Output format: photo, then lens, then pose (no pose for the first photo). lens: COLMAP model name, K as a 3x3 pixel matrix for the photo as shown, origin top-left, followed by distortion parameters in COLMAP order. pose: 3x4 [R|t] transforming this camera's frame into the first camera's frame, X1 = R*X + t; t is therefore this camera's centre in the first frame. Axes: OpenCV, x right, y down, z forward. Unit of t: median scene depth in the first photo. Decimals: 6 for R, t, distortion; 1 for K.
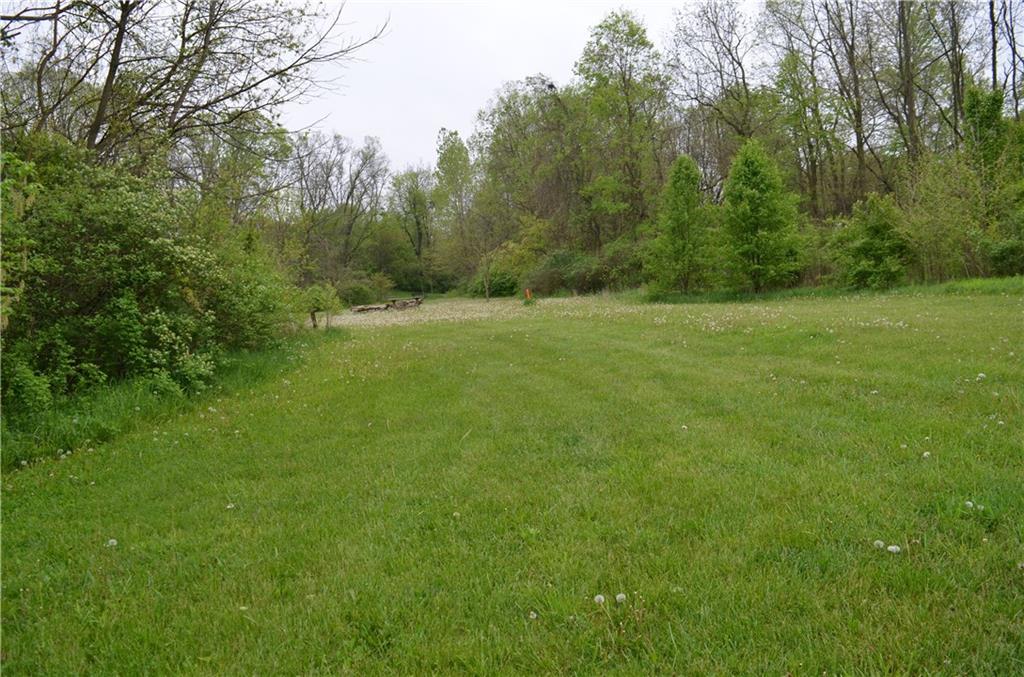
lens RADIAL K [[804.0, 0, 510.7], [0, 804.0, 335.5], [0, 0, 1]] dist [-0.095066, 0.023114]
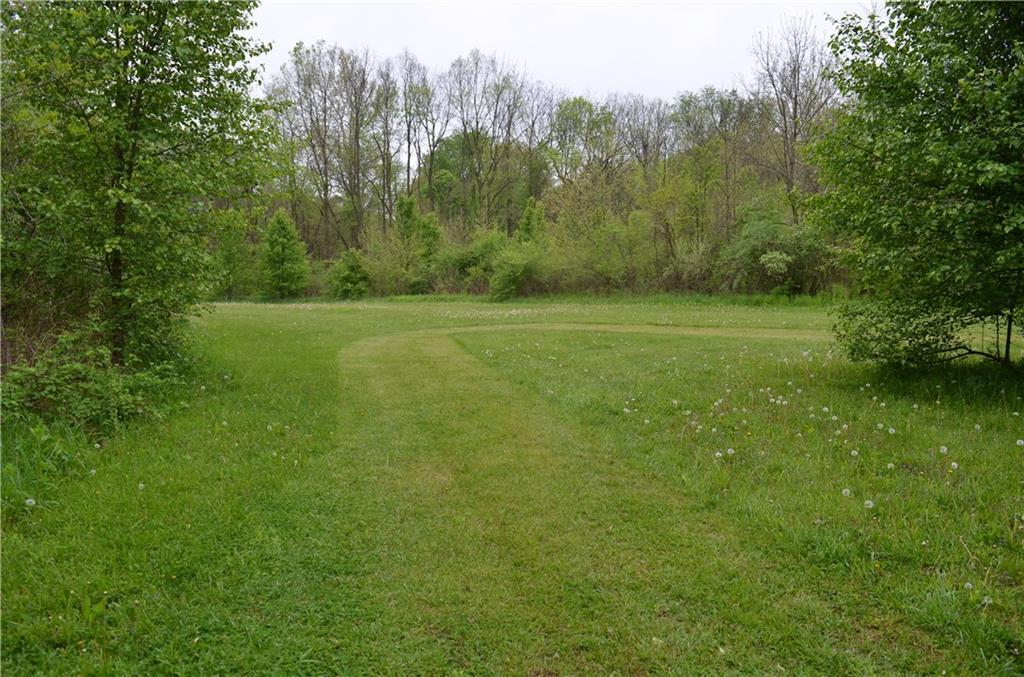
lens RADIAL K [[804.0, 0, 511.8], [0, 804.0, 340.1], [0, 0, 1]] dist [-0.095066, 0.023114]
pose [[0.764030, 0.007093, 0.645142, -0.423830], [0.001139, 0.999923, -0.012343, 0.055665], [-0.645180, 0.010166, 0.763963, -0.623161]]
